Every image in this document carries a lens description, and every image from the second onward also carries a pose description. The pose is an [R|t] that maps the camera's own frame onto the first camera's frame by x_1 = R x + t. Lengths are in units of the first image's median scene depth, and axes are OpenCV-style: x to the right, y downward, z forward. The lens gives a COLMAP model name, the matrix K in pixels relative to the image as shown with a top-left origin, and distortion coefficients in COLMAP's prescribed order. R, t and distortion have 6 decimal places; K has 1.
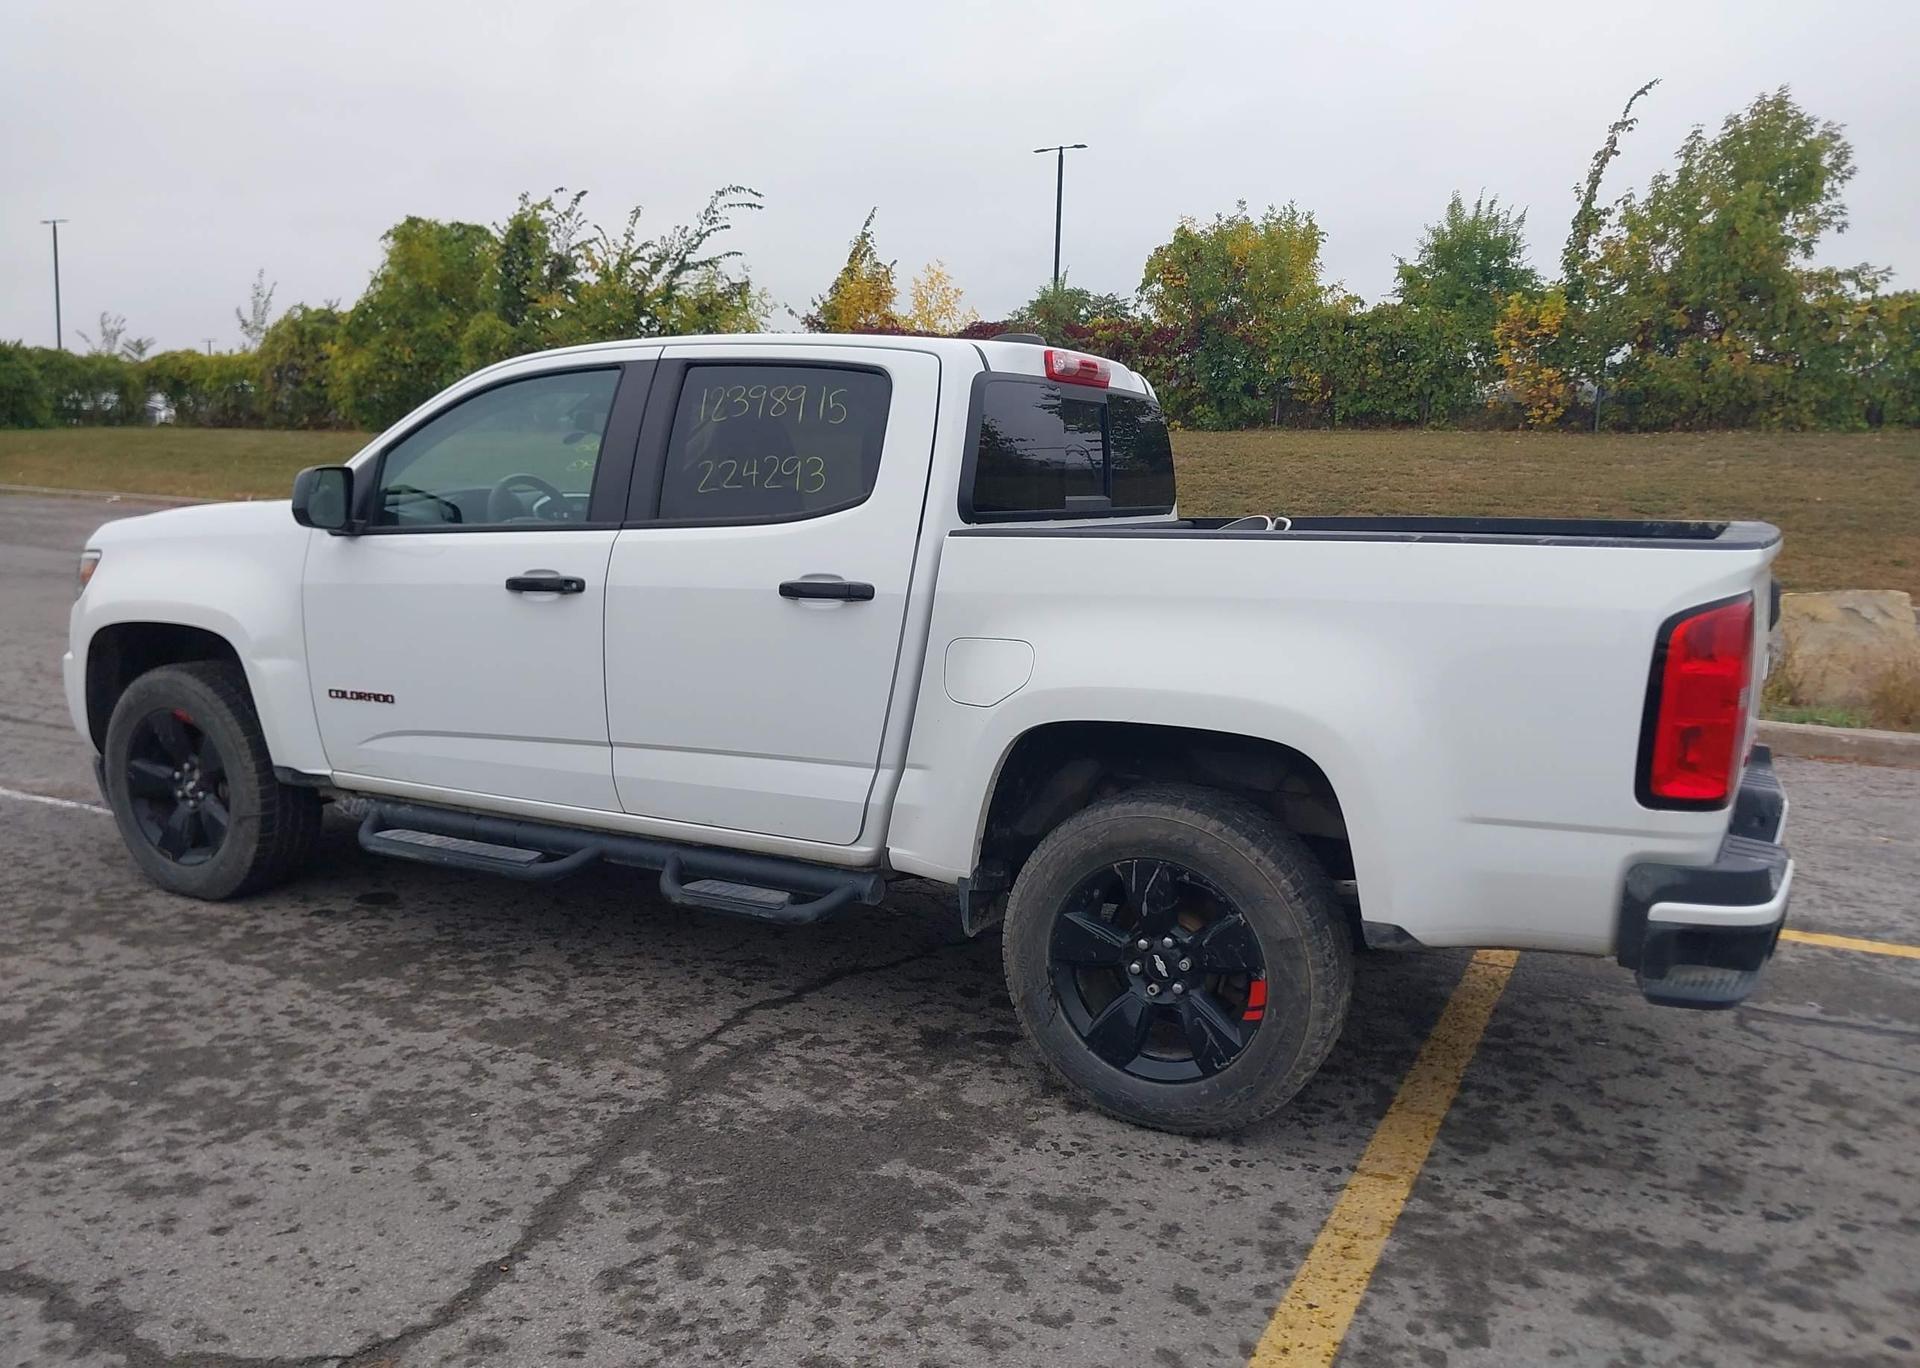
lens RADIAL K [[1495.3, 0, 976.0], [0, 1495.3, 716.0], [0, 0, 1]] dist [0.055422, -0.084697]
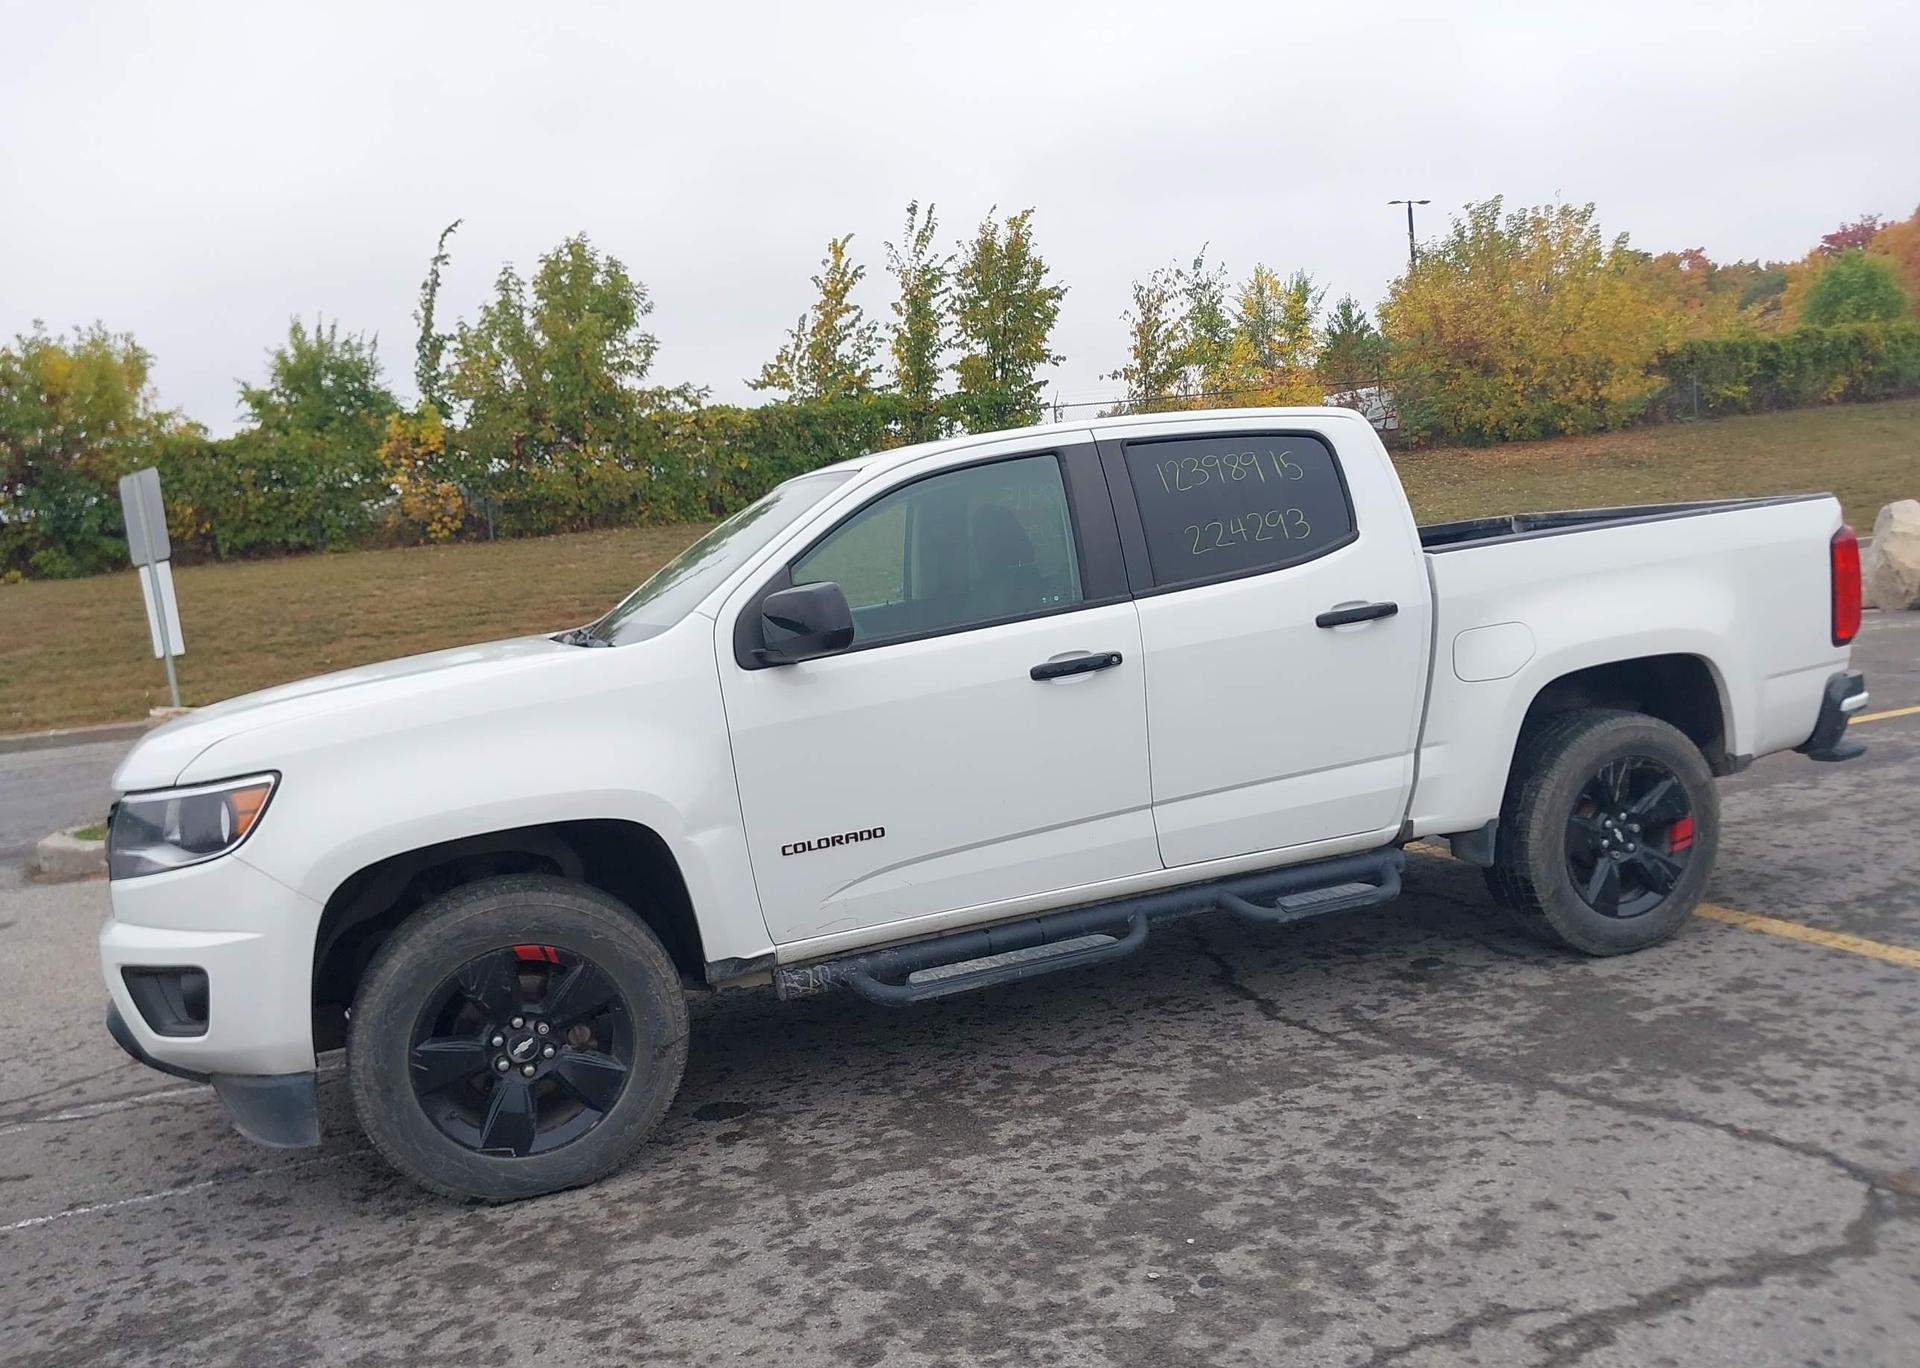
lens RADIAL K [[1495.3, 0, 976.0], [0, 1495.3, 716.0], [0, 0, 1]] dist [0.055422, -0.084697]
pose [[0.661562, -0.171980, 0.729903, -0.937095], [0.229904, 0.972989, 0.020878, -0.079771], [-0.713779, 0.153996, 0.683231, 0.330224]]
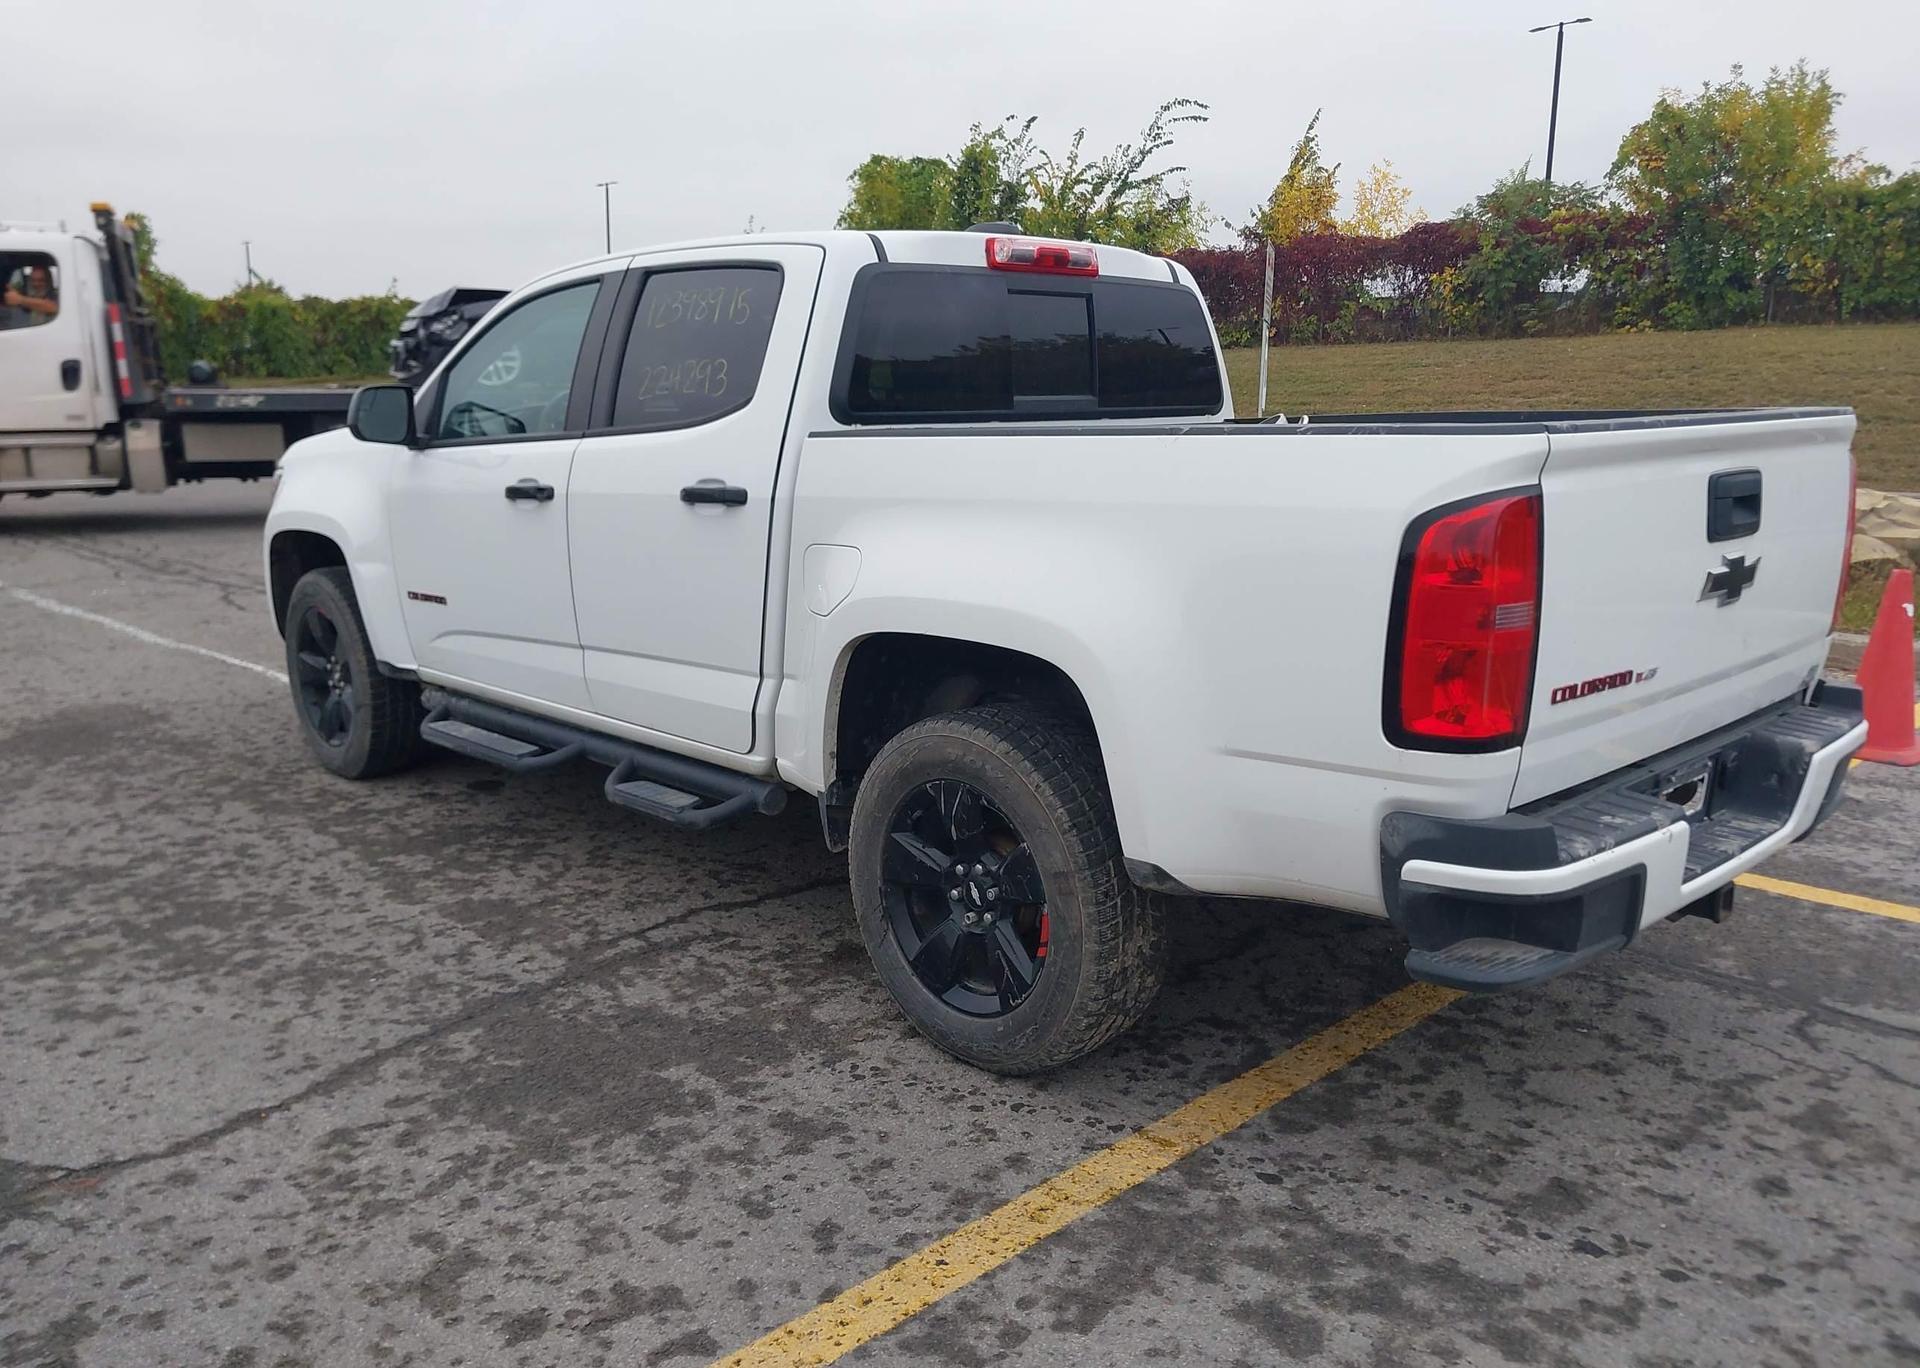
lens RADIAL K [[1500.6, 0, 979.7], [0, 1500.6, 713.9], [0, 0, 1]] dist [0.037836, -0.047986]
pose [[0.950000, 0.041064, -0.309536, 0.302452], [-0.026221, 0.998305, 0.051961, 0.003363], [0.311145, -0.041246, 0.949467, 0.080673]]
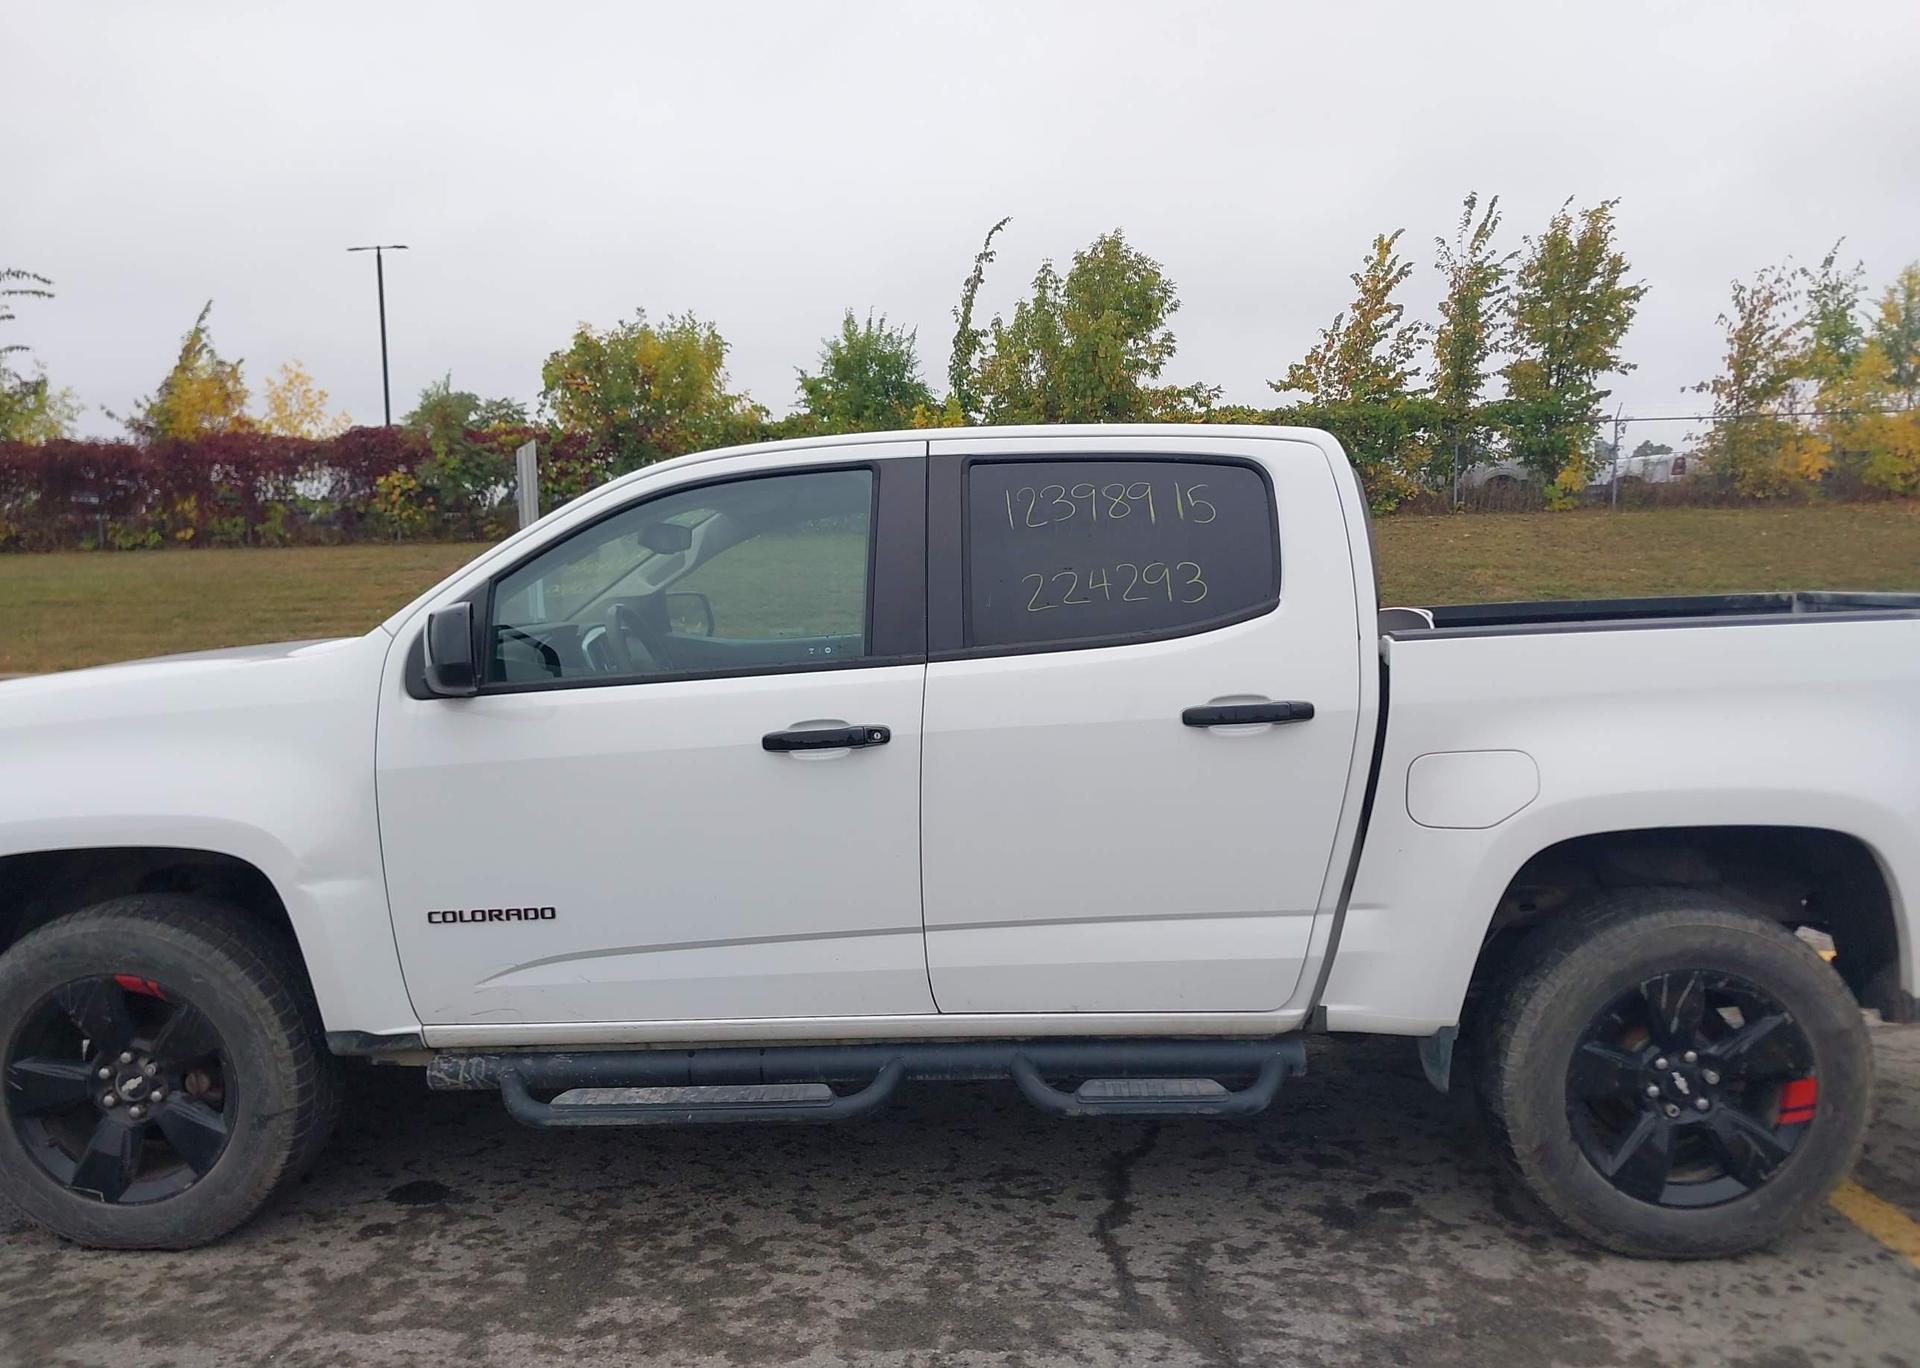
lens RADIAL K [[1495.3, 0, 976.0], [0, 1495.3, 716.0], [0, 0, 1]] dist [0.055422, -0.084697]
pose [[0.899265, -0.078644, 0.430276, -0.485277], [0.108196, 0.993128, -0.044607, -0.049304], [-0.423811, 0.086668, 0.901594, 0.230934]]
